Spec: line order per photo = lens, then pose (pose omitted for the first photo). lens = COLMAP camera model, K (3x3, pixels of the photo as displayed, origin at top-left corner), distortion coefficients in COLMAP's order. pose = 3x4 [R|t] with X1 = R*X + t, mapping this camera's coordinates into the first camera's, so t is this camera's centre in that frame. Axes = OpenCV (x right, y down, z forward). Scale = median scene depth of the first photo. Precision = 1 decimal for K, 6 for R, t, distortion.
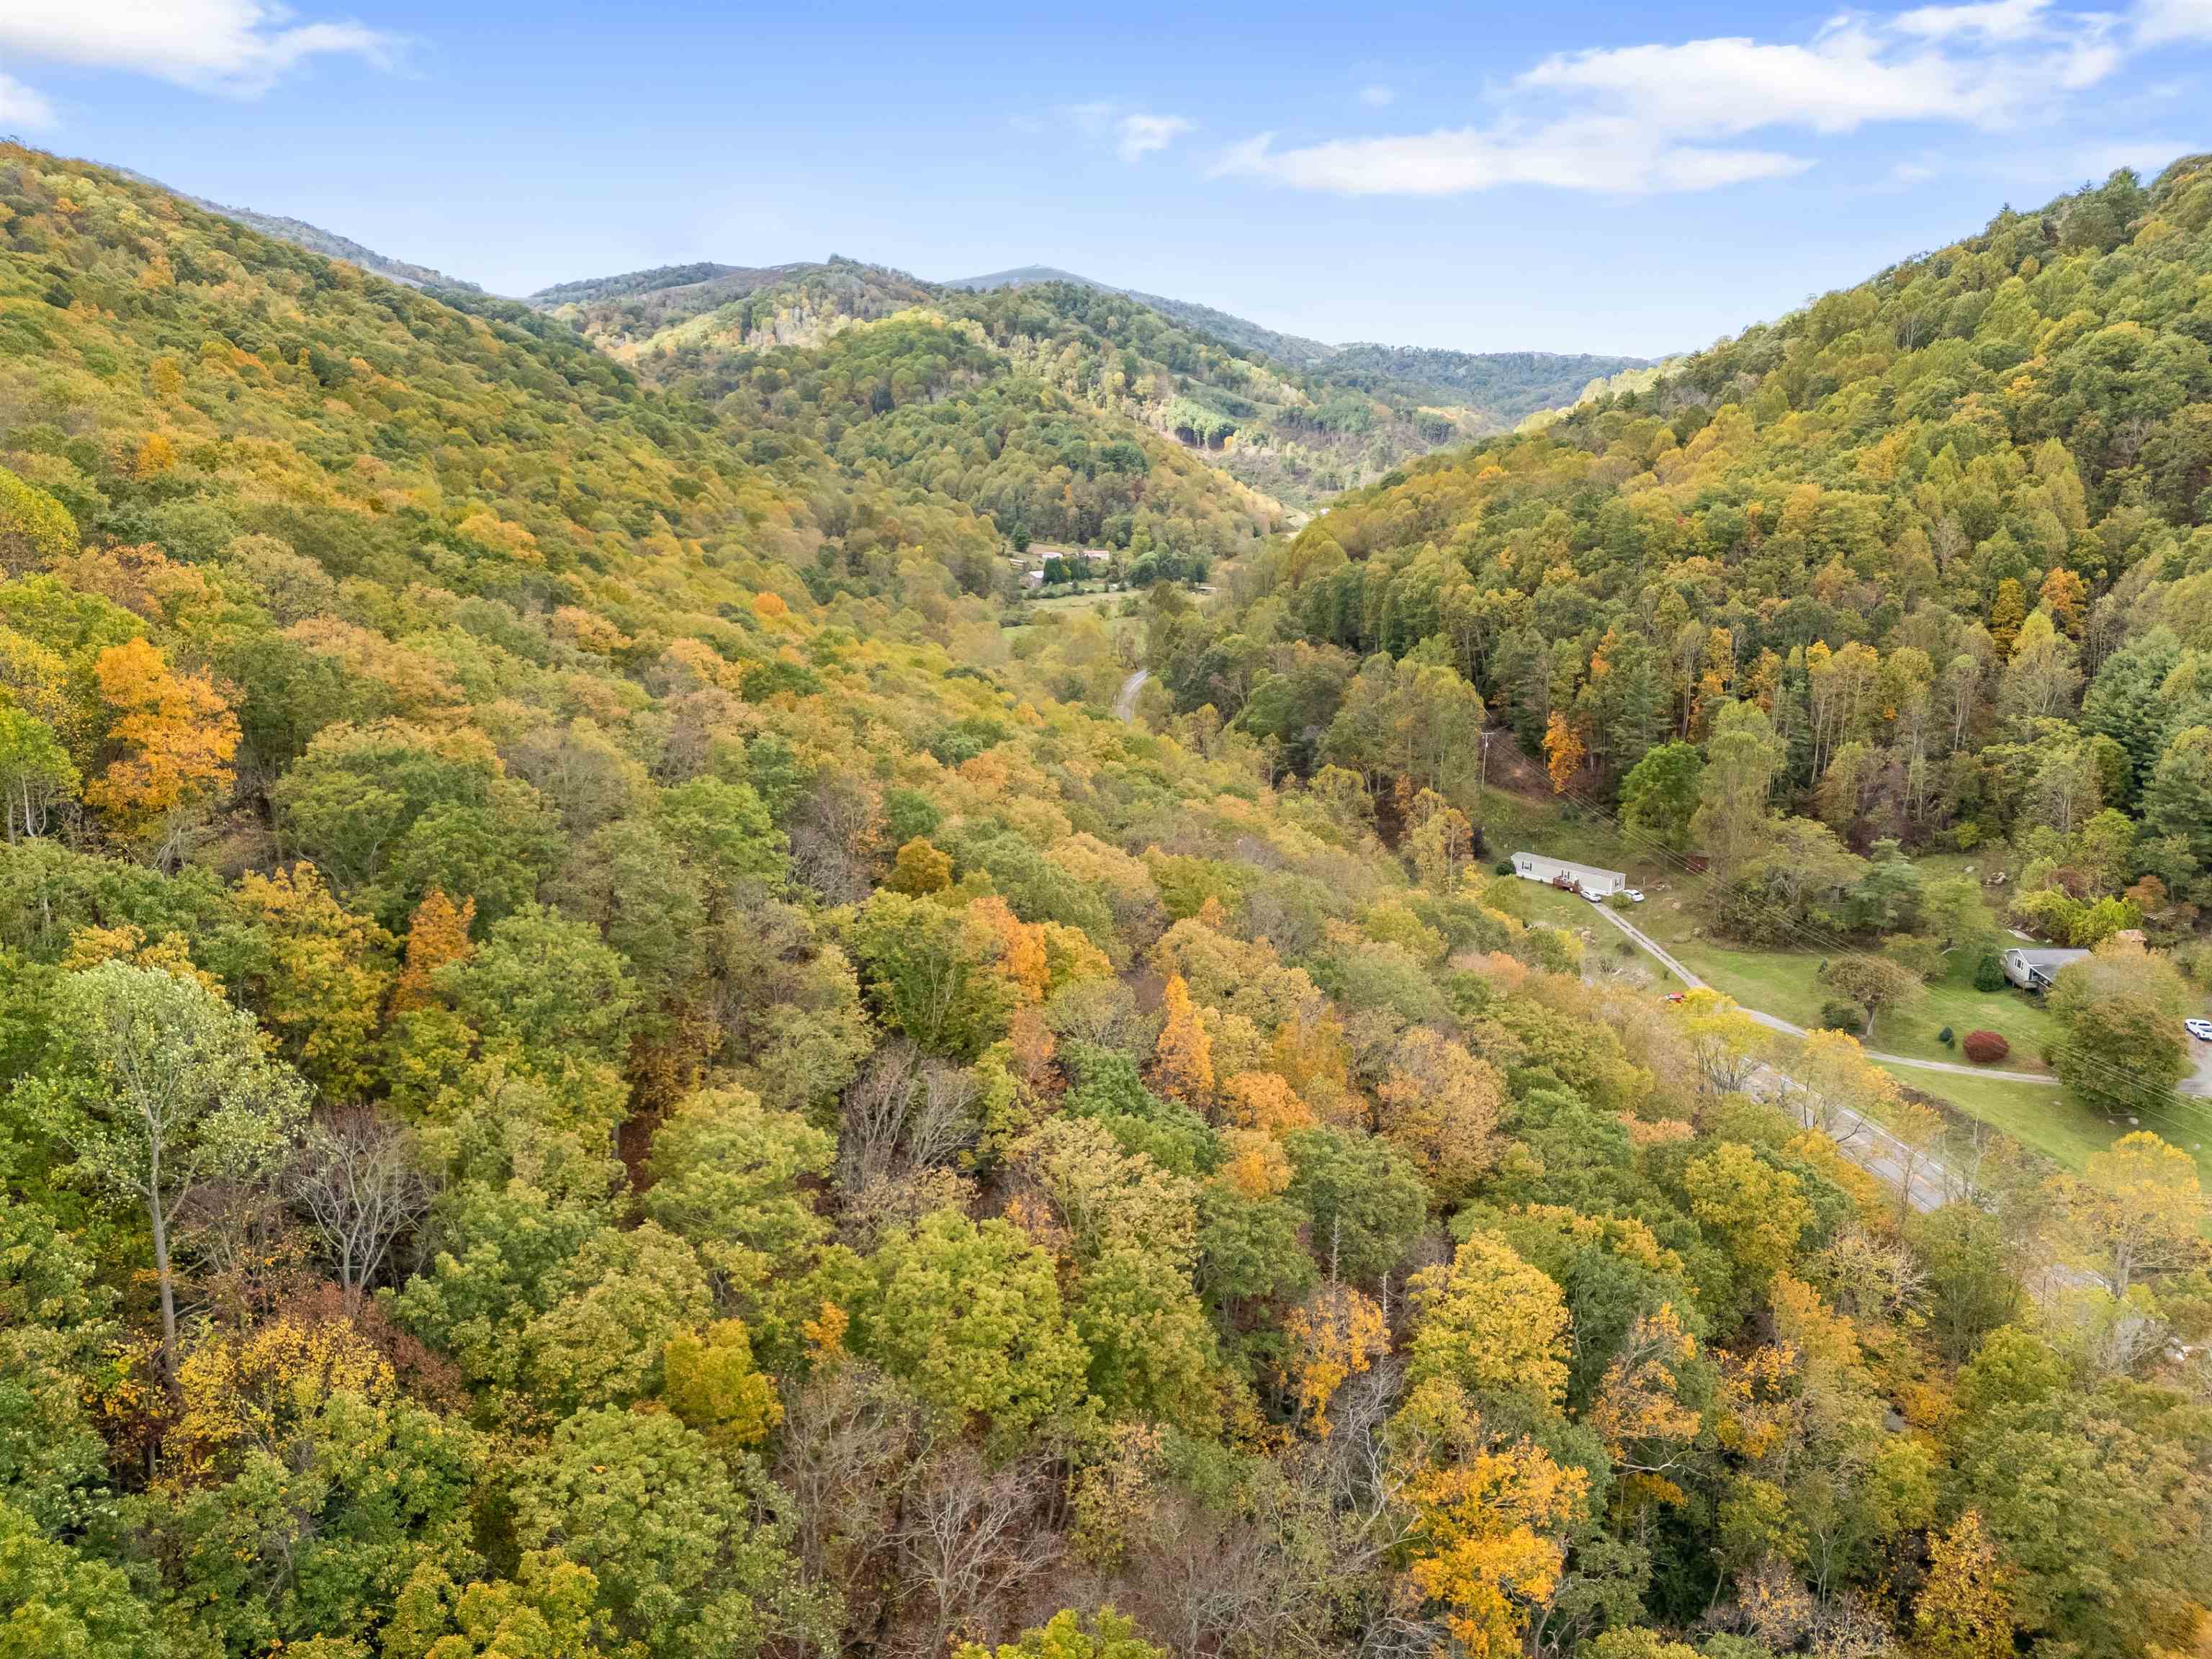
lens RADIAL K [[1627.6, 0, 1107.4], [0, 1627.6, 836.3], [0, 0, 1]] dist [0.075500, -0.067669]
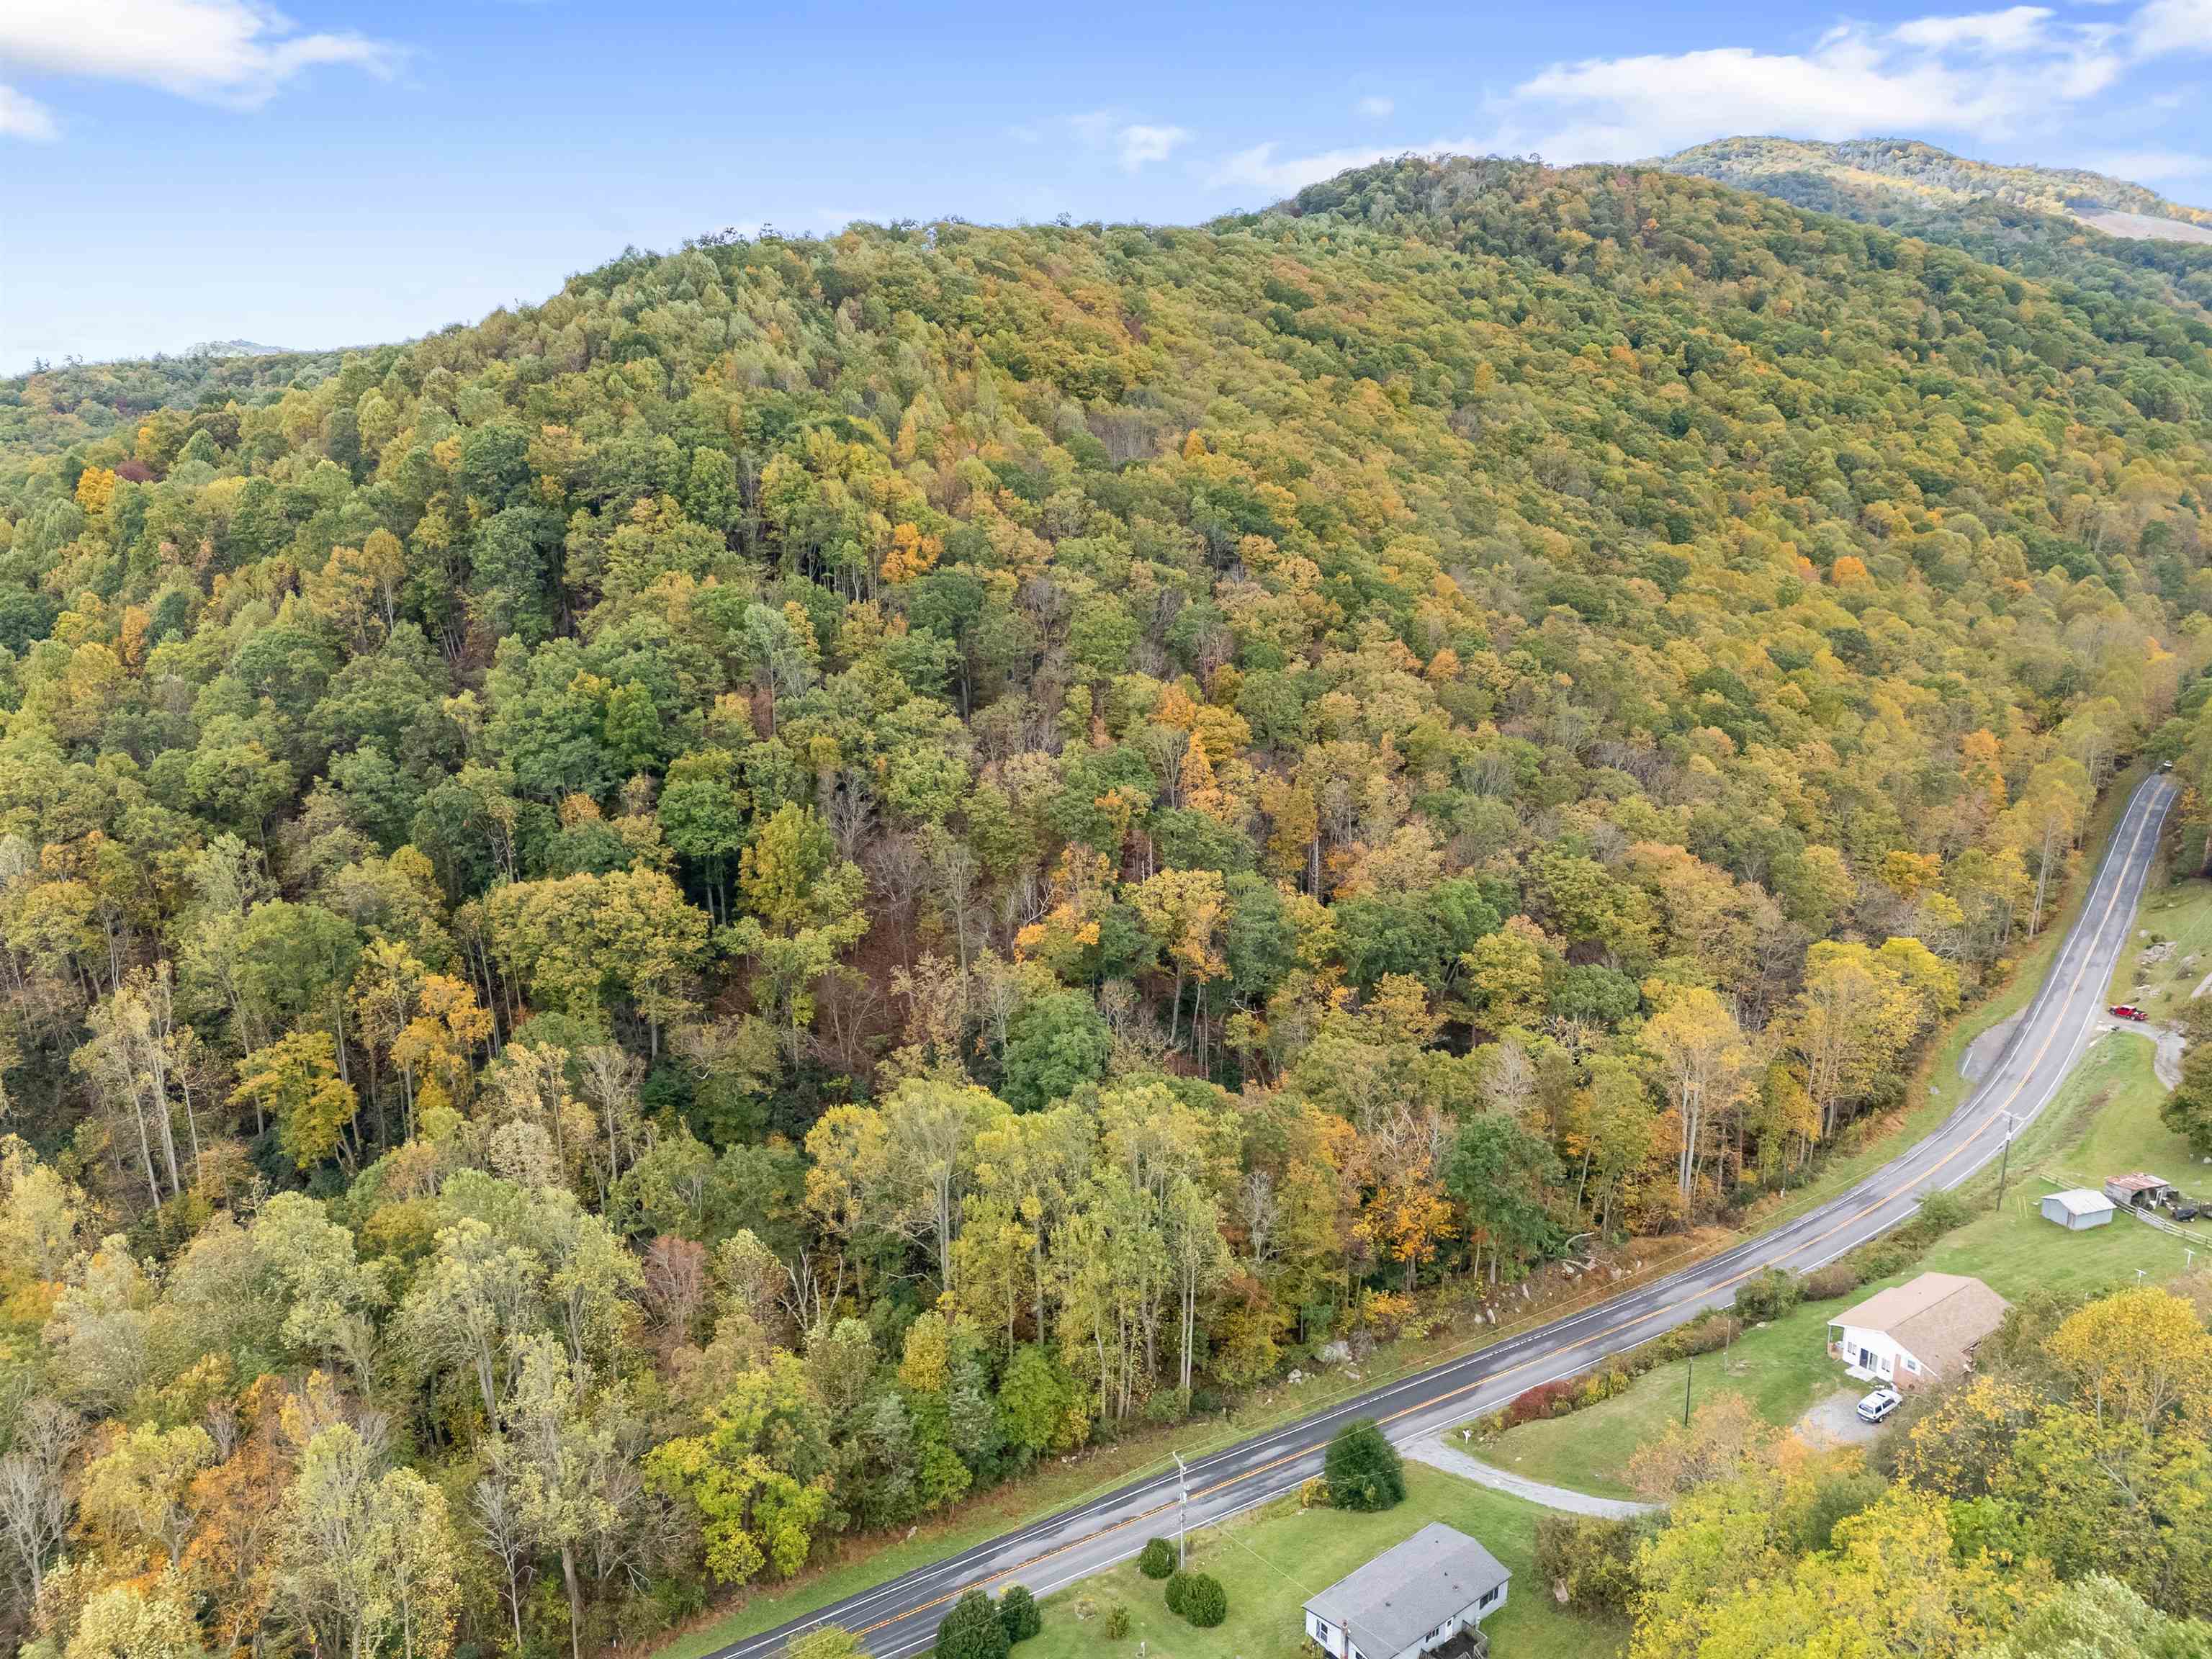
lens RADIAL K [[1627.6, 0, 1098.8], [0, 1627.6, 829.1], [0, 0, 1]] dist [0.075500, -0.067669]
pose [[0.546250, 0.219448, -0.808364, 0.370432], [-0.198765, 0.971466, 0.129411, -0.007298], [0.813697, 0.089984, 0.574282, -0.052235]]
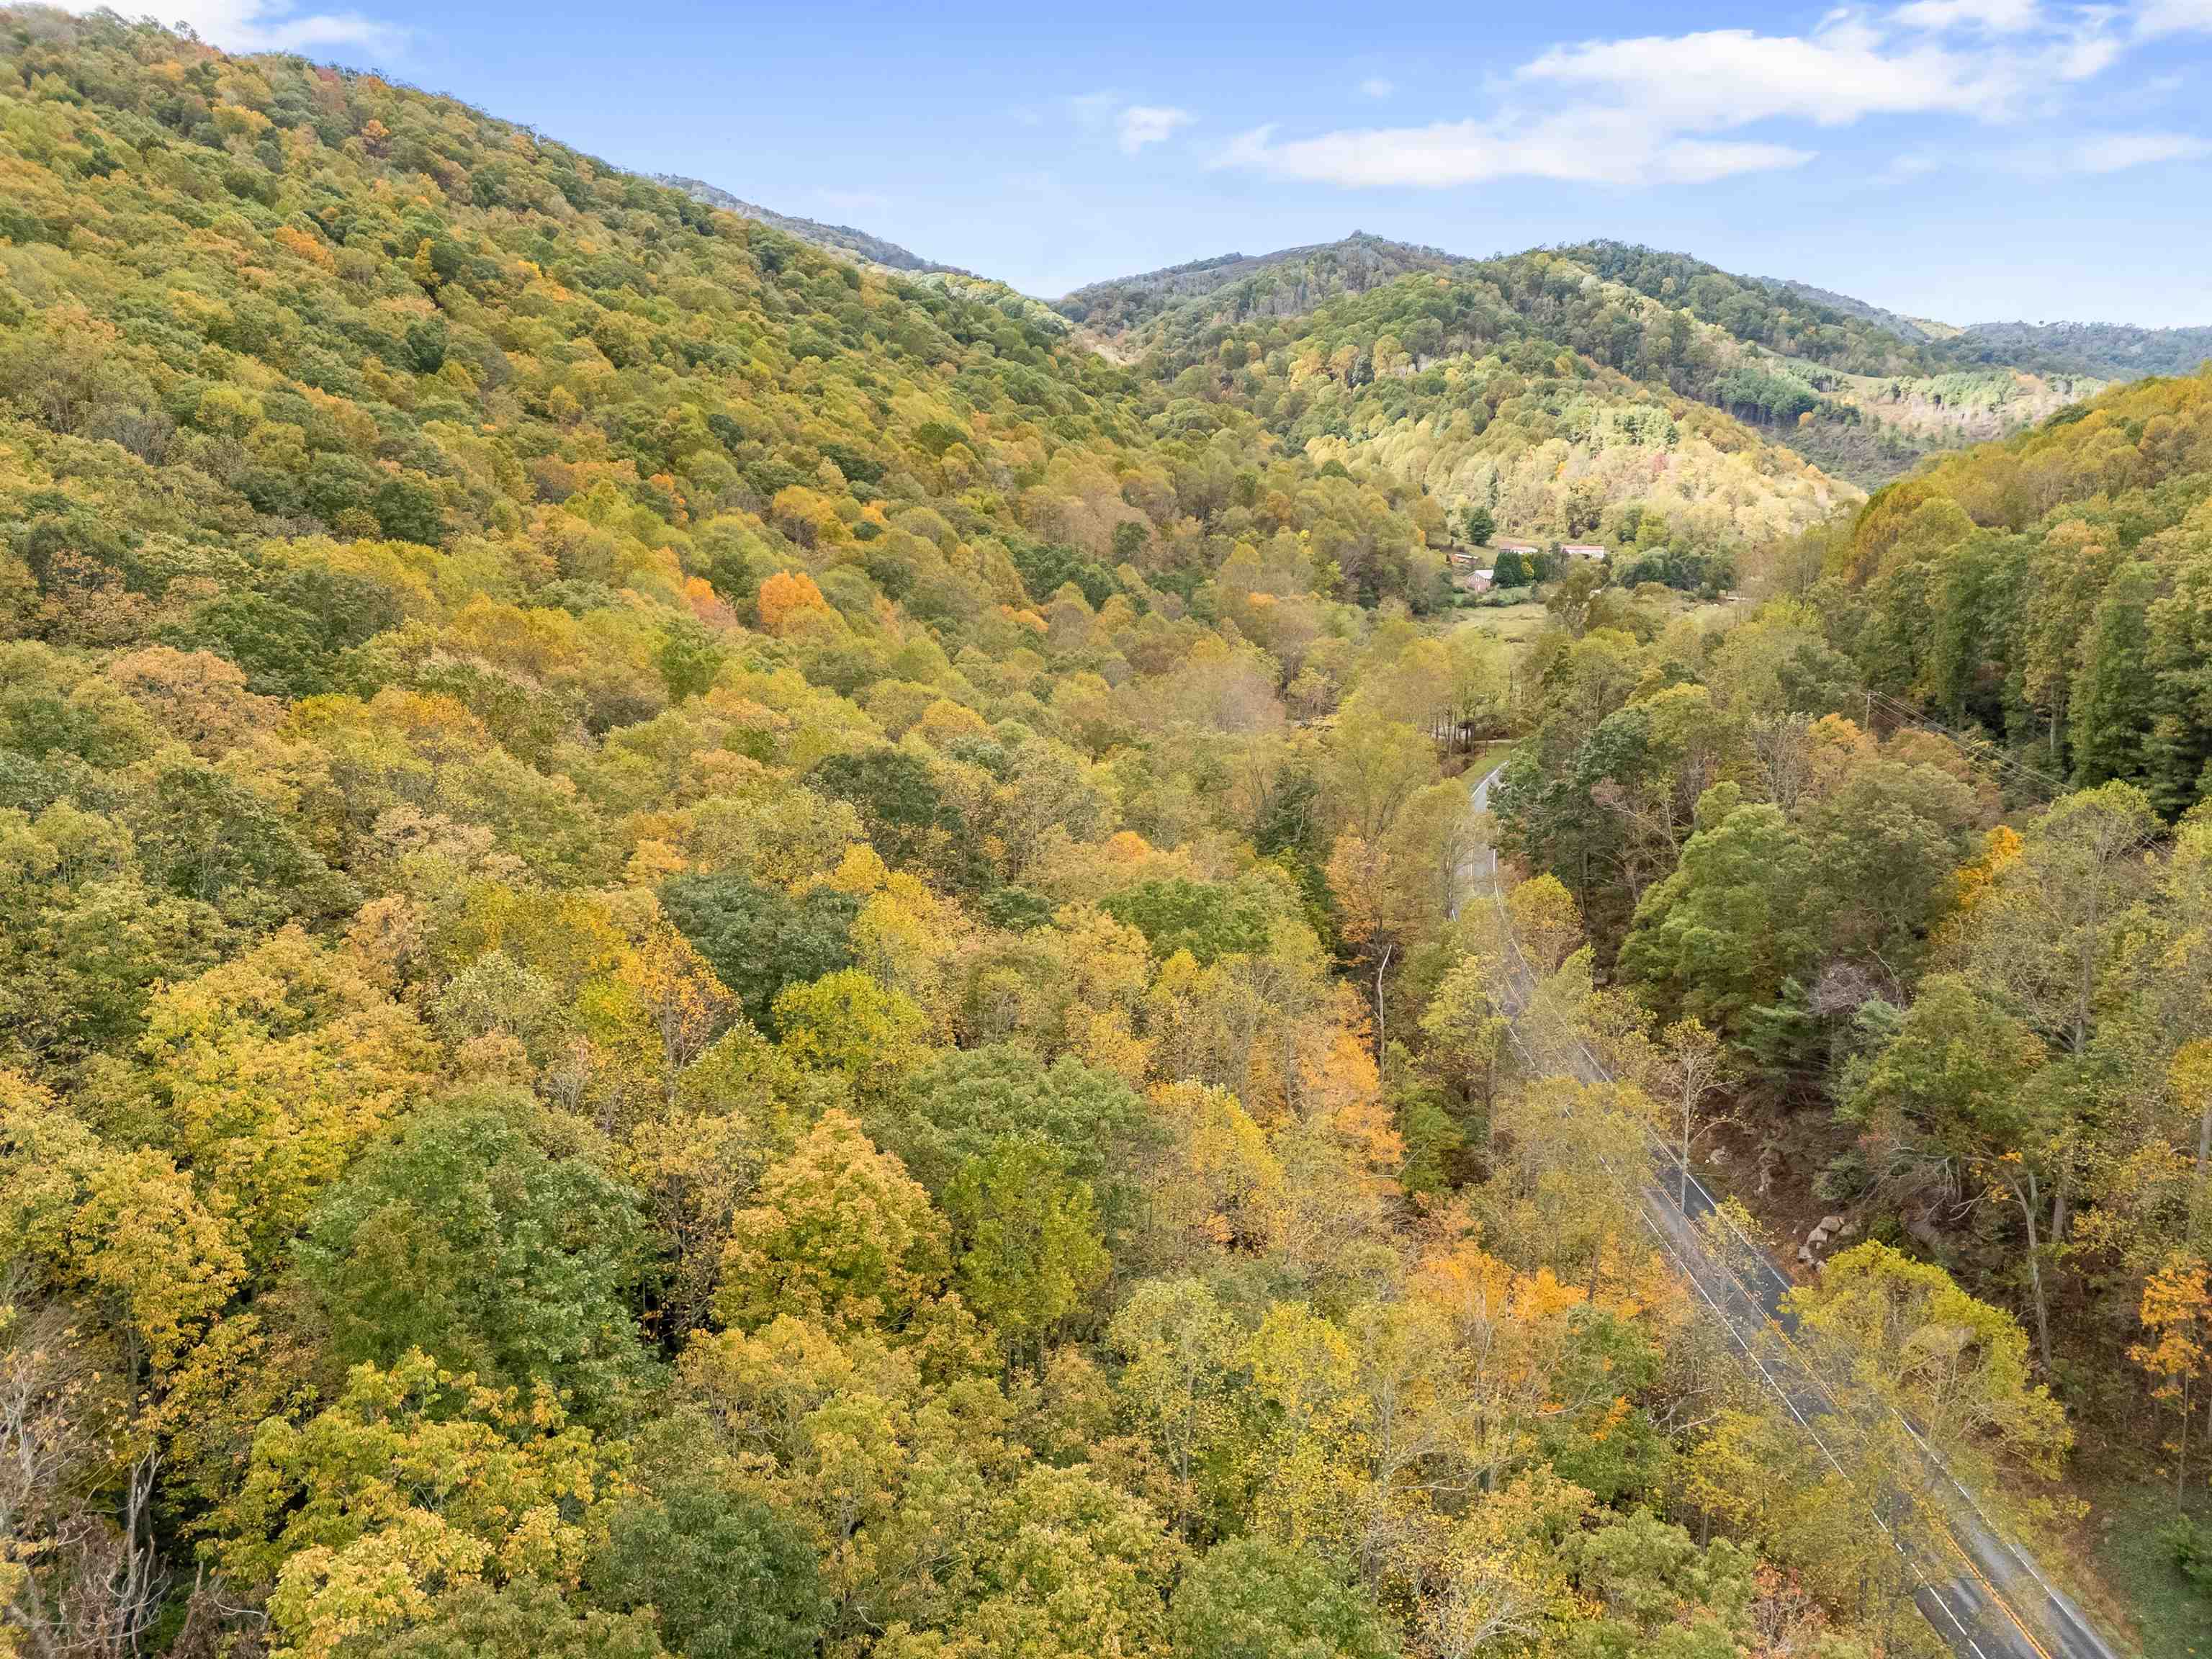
lens RADIAL K [[1627.6, 0, 1108.9], [0, 1627.6, 825.8], [0, 0, 1]] dist [0.075500, -0.067669]
pose [[0.946888, 0.071611, -0.313487, 0.055308], [-0.075478, 0.997147, -0.000199, -0.056376], [0.312579, 0.023850, 0.949592, 0.402196]]
